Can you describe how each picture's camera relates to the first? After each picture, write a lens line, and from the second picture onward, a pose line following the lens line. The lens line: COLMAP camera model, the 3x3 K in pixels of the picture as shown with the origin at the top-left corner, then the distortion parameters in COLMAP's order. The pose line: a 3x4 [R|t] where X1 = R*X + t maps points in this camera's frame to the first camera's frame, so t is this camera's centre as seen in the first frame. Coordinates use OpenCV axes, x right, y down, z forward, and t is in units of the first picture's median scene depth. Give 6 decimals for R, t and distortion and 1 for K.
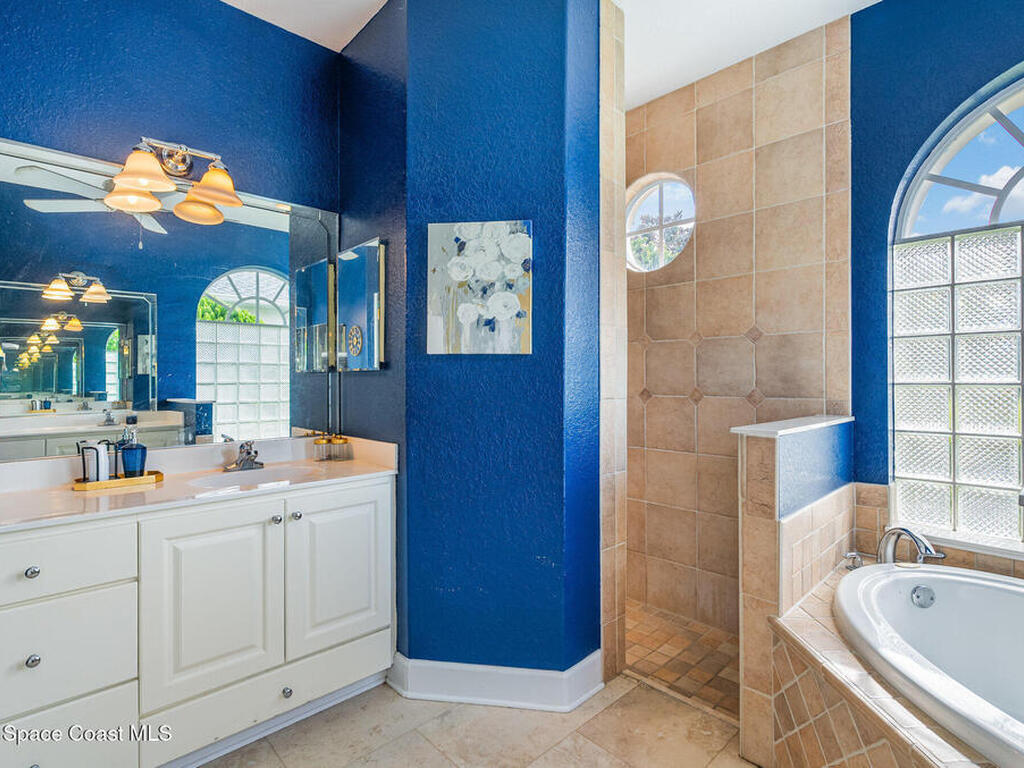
lens RADIAL K [[519.9, 0, 513.9], [0, 519.9, 378.6], [0, 0, 1]] dist [0.004130, -0.000178]
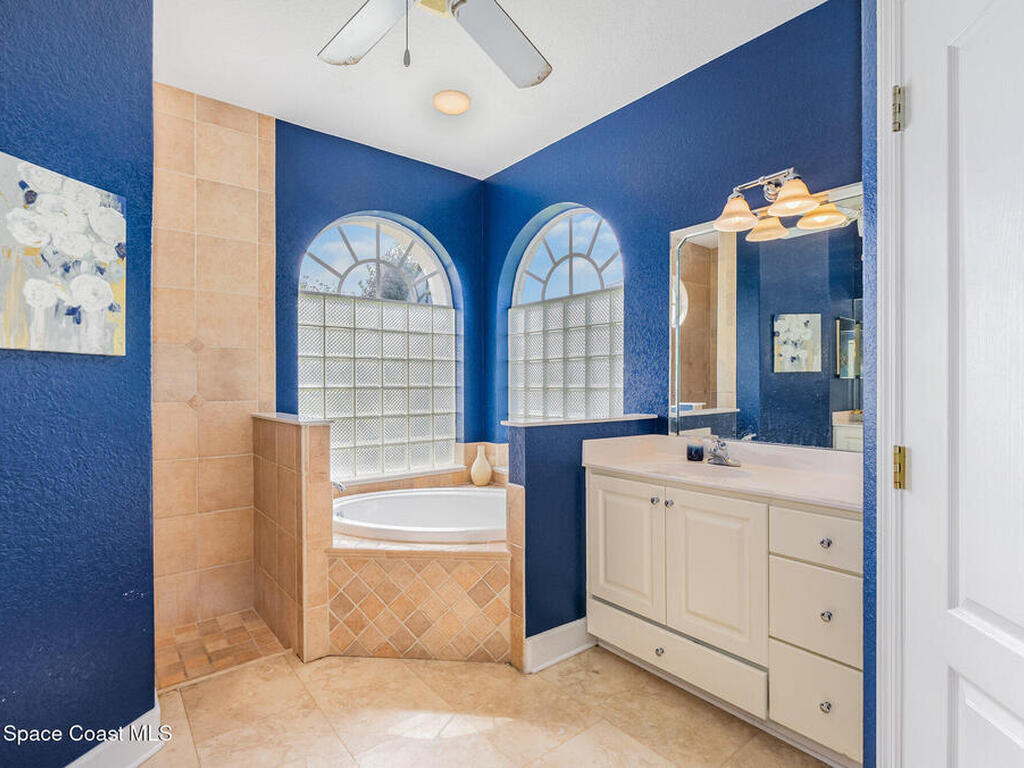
lens RADIAL K [[519.9, 0, 514.1], [0, 519.9, 385.1], [0, 0, 1]] dist [0.004130, -0.000178]
pose [[0.090894, -0.001290, 0.995860, -0.743581], [0.000474, 0.999999, 0.001252, -0.001071], [-0.995860, 0.000358, 0.090895, 0.287383]]
